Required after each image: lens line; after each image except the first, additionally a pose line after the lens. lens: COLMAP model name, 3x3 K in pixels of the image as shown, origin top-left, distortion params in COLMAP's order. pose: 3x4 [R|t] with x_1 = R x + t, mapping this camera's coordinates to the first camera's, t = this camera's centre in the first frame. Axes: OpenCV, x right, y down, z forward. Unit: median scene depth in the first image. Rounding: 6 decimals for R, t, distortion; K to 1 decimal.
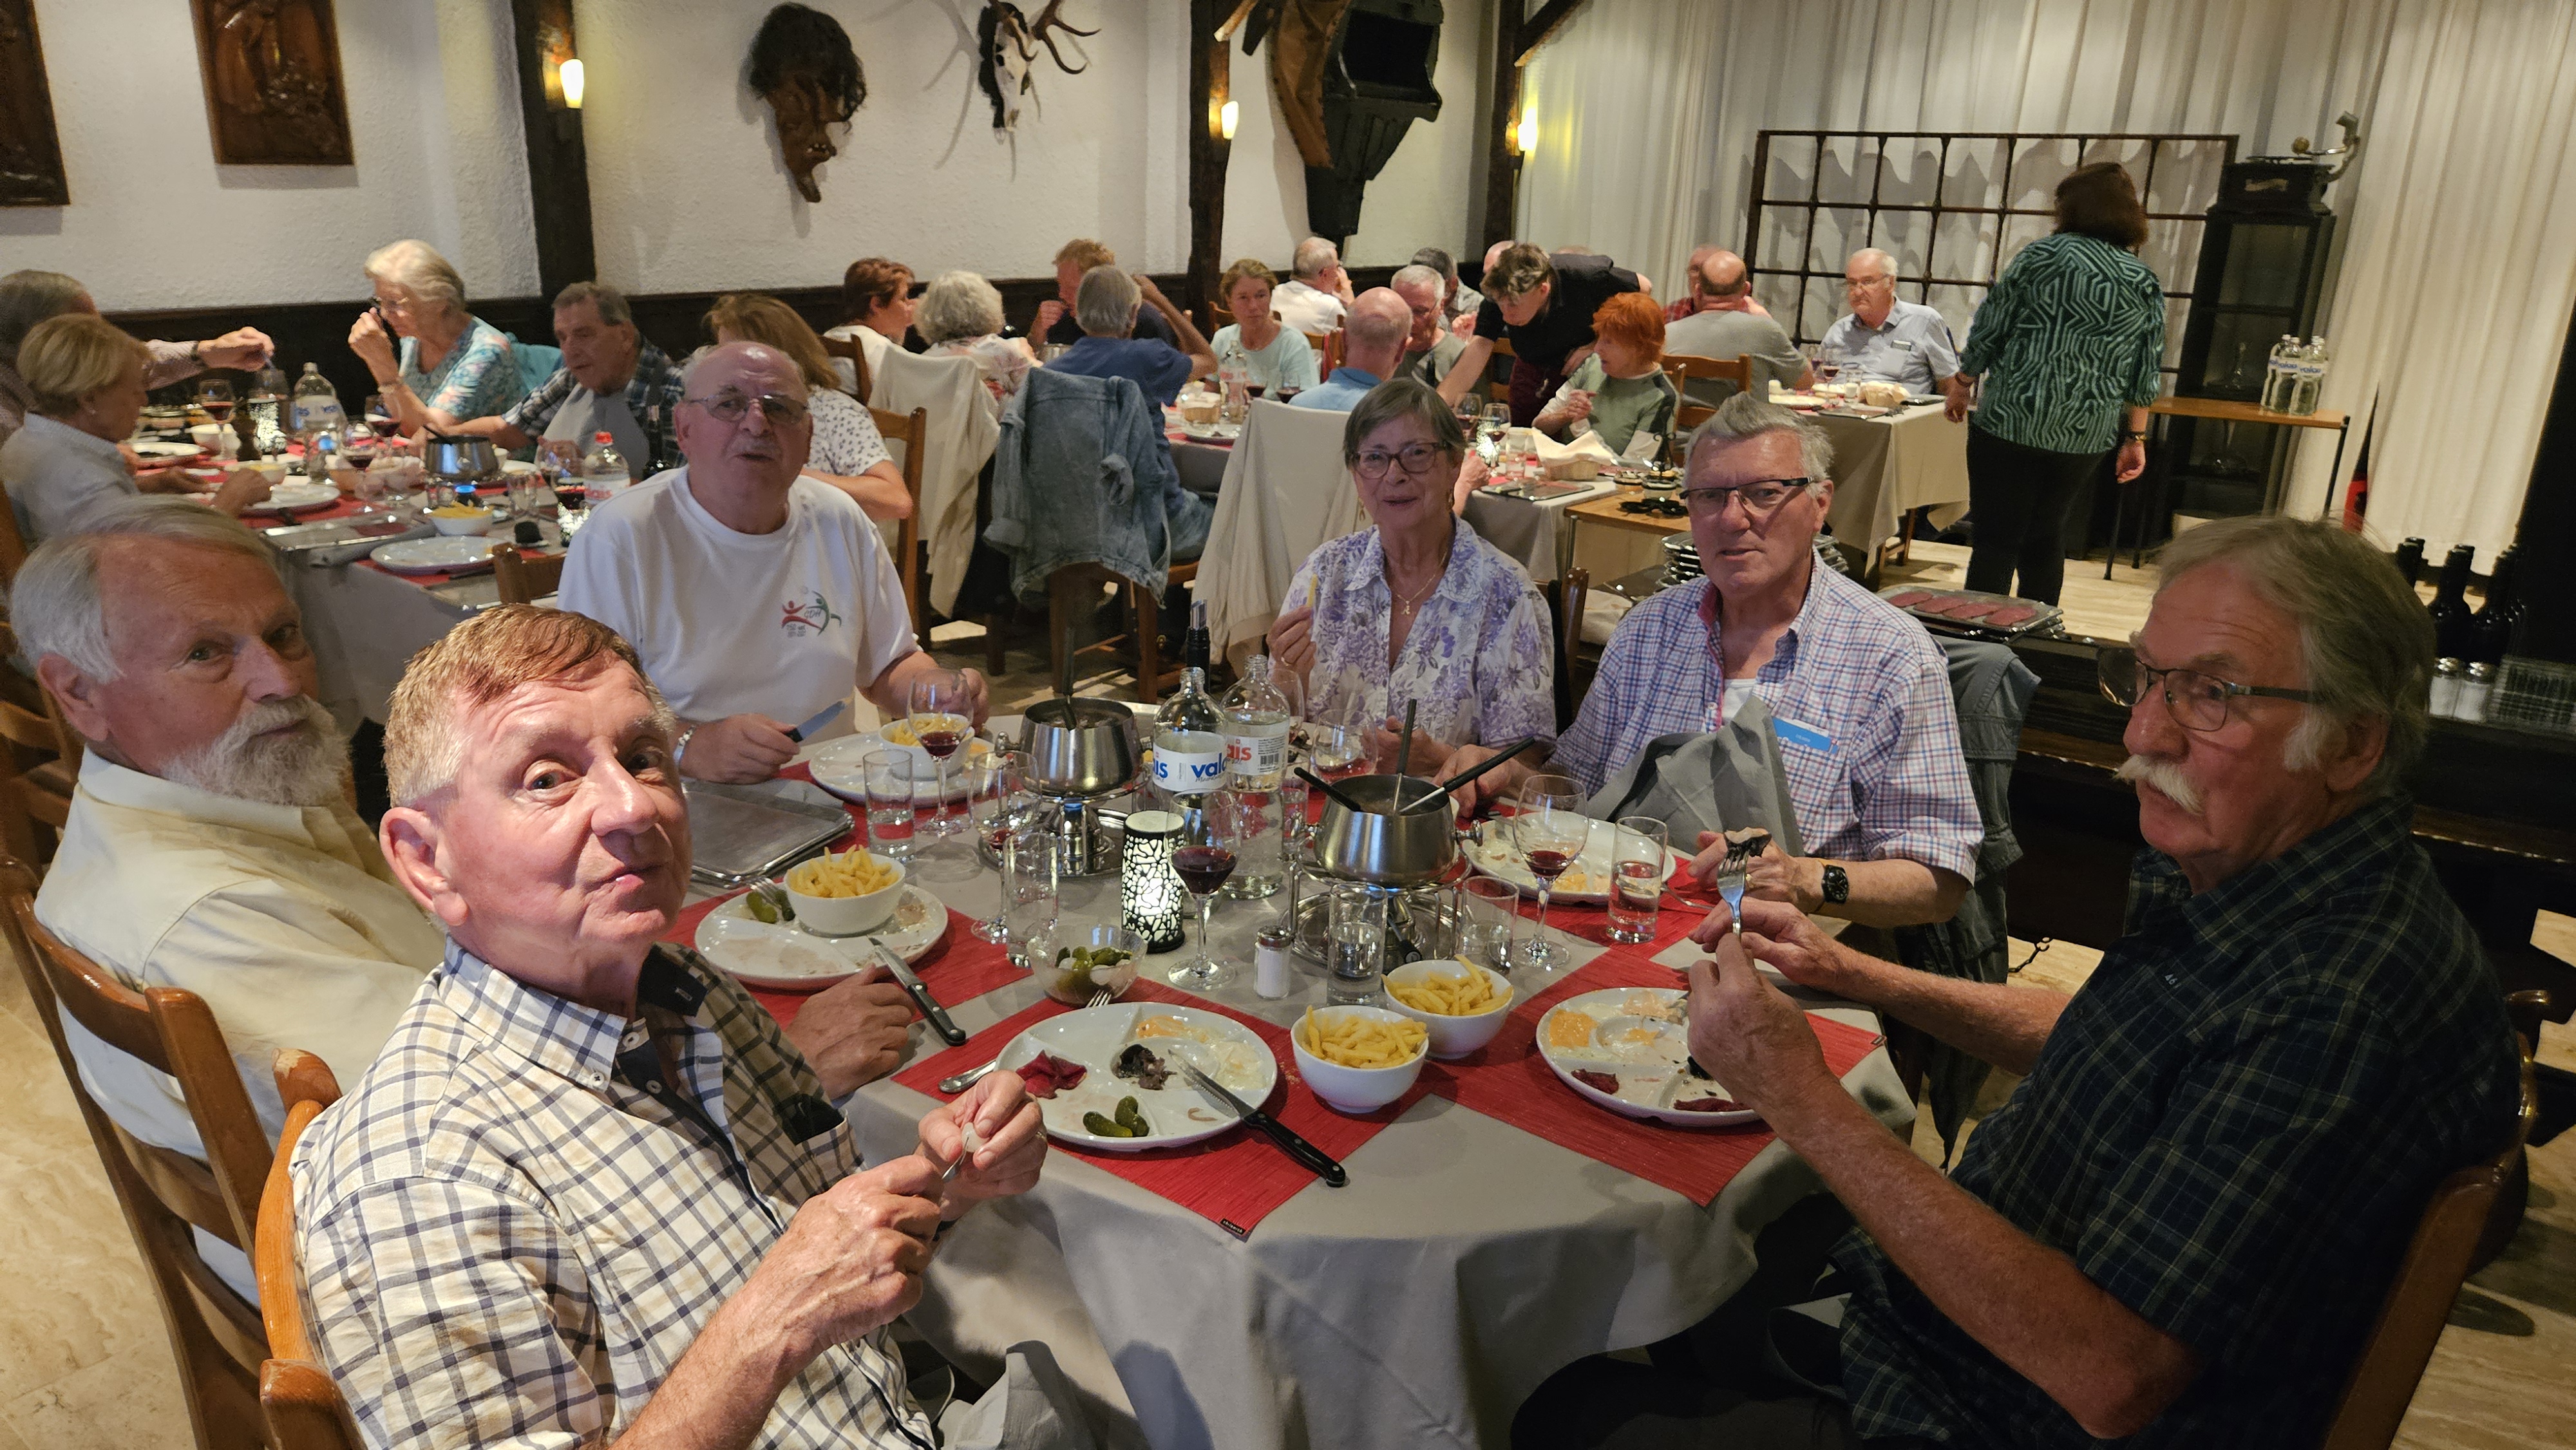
lens RADIAL K [[1712.1, 0, 1276.1], [0, 1712.1, 667.0], [0, 0, 1]] dist [0.061415, -0.048937]
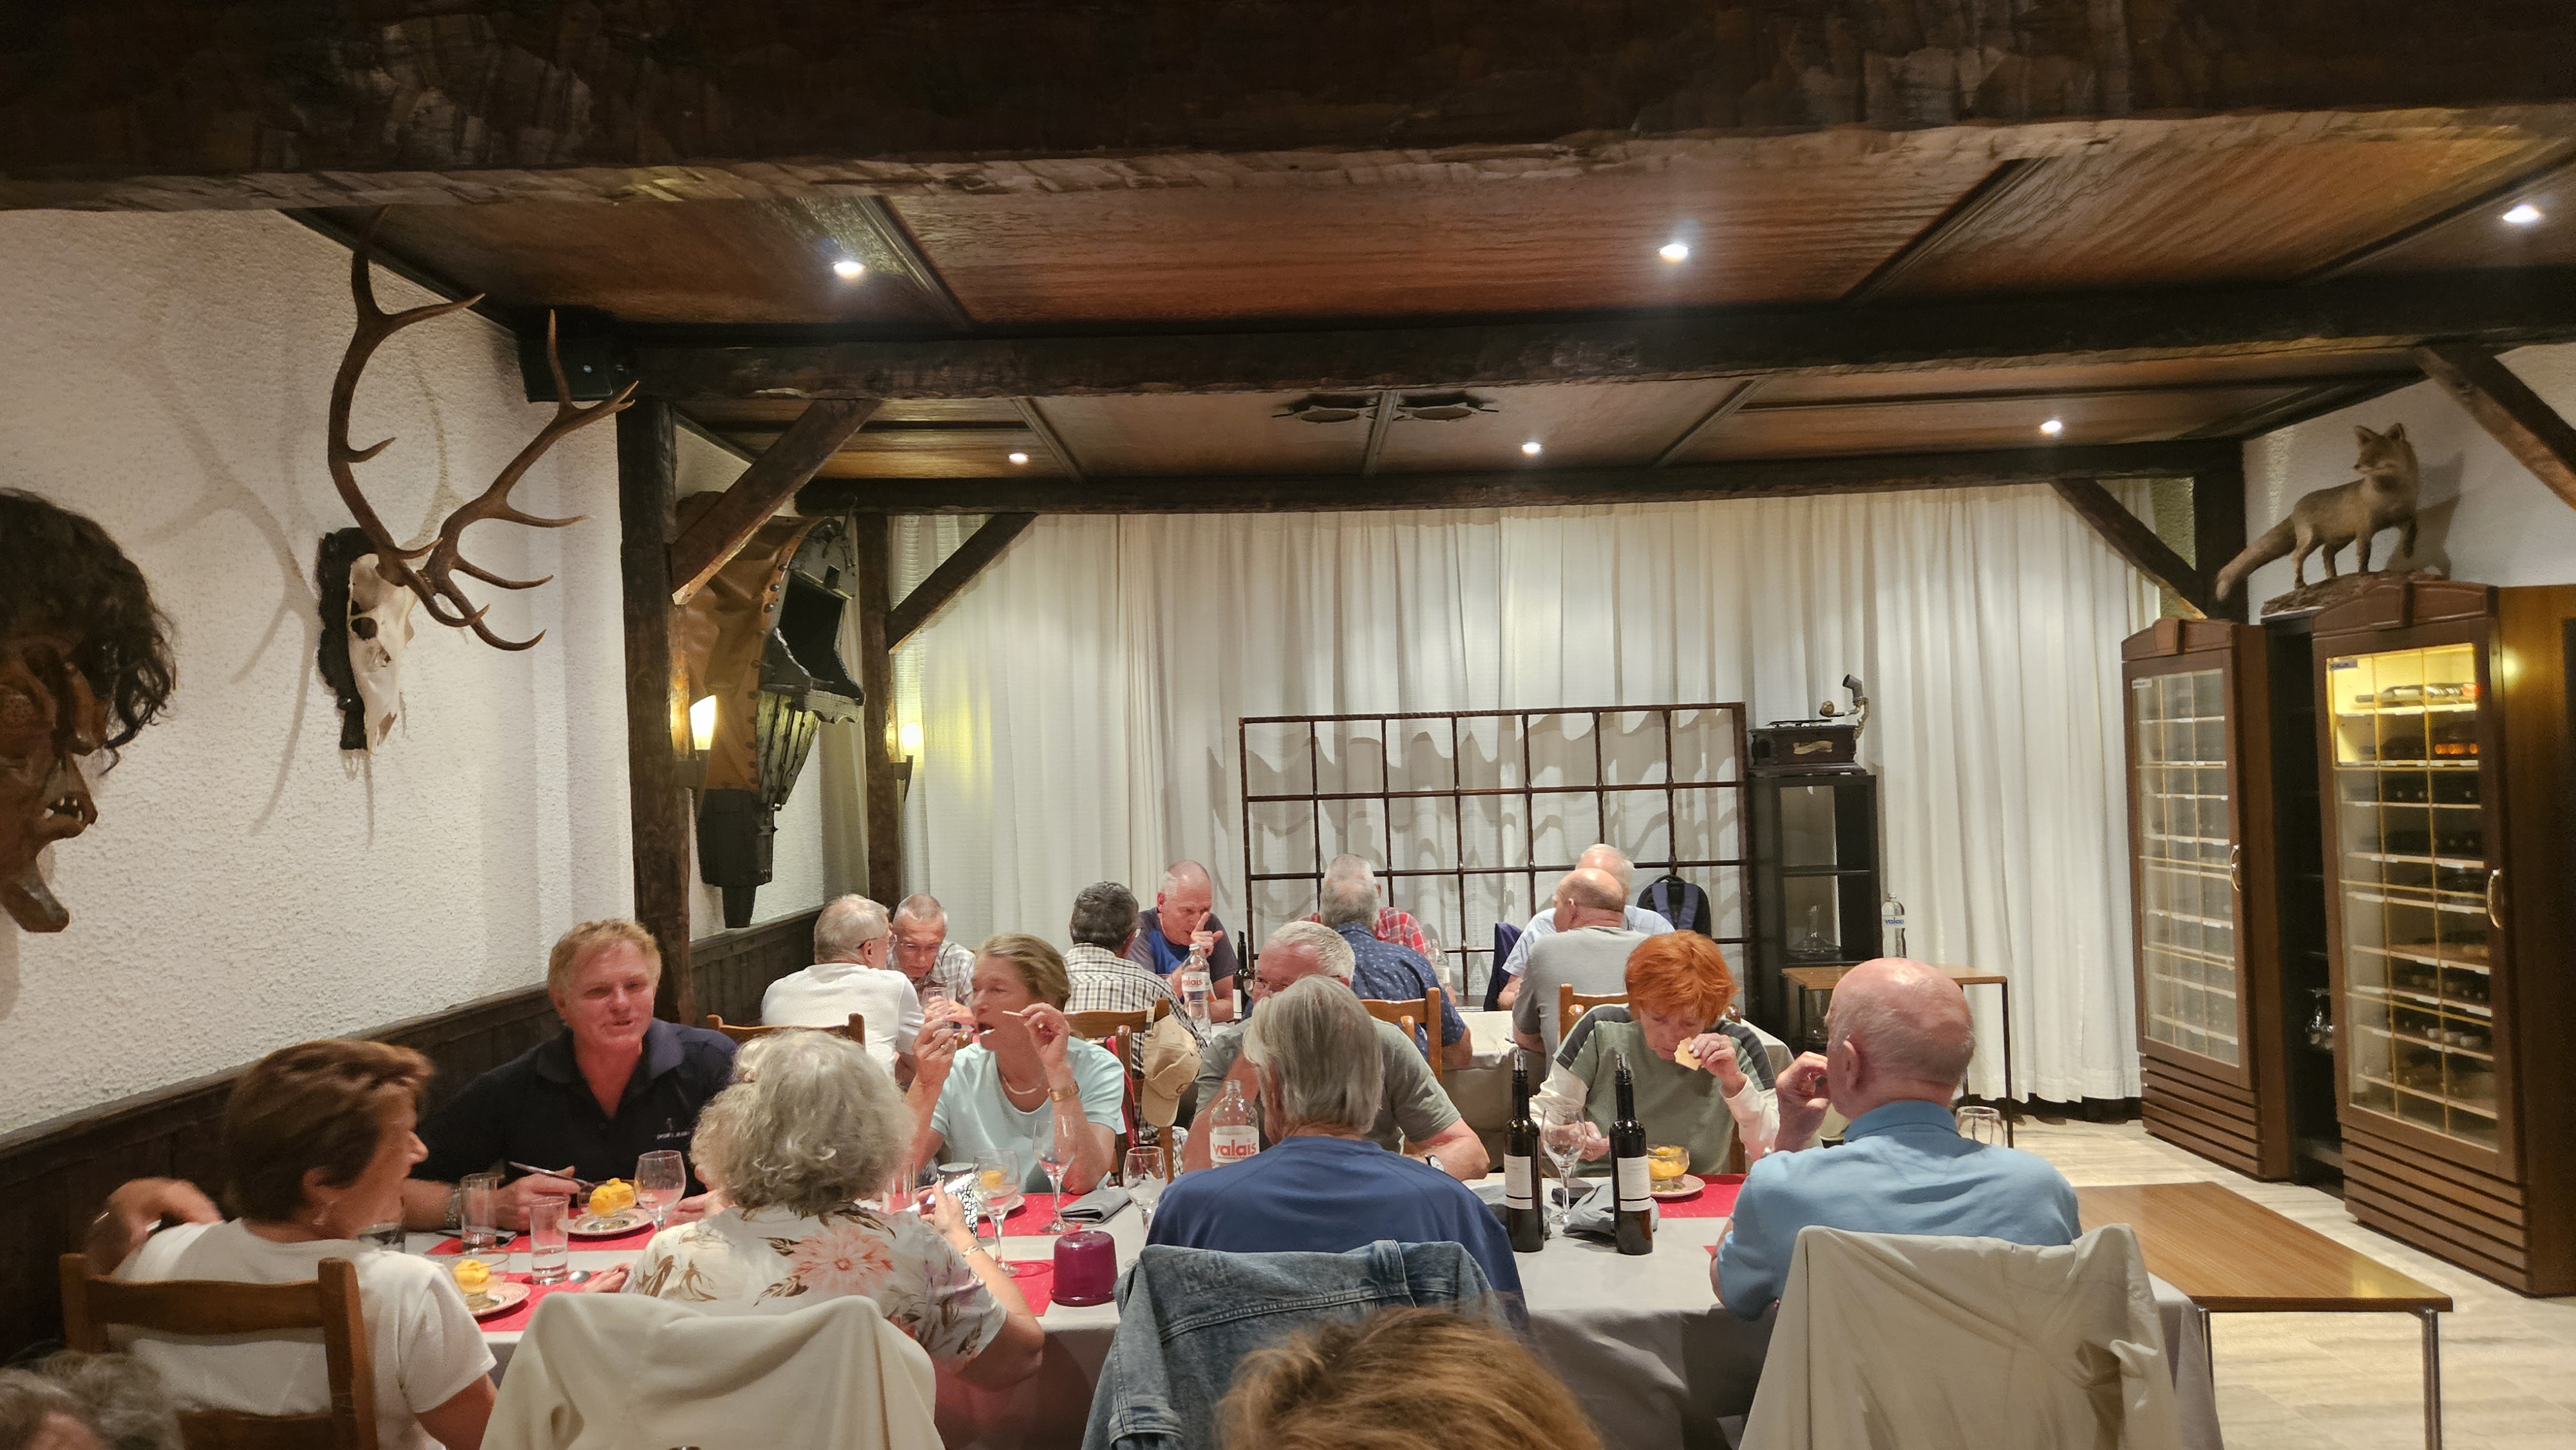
lens RADIAL K [[1712.1, 0, 1297.8], [0, 1712.1, 740.0], [0, 0, 1]] dist [0.061415, -0.048937]
pose [[0.790746, -0.046362, 0.610387, -0.255333], [0.227973, 0.947703, -0.223353, -0.134300], [-0.568110, 0.315767, 0.759962, 0.440875]]
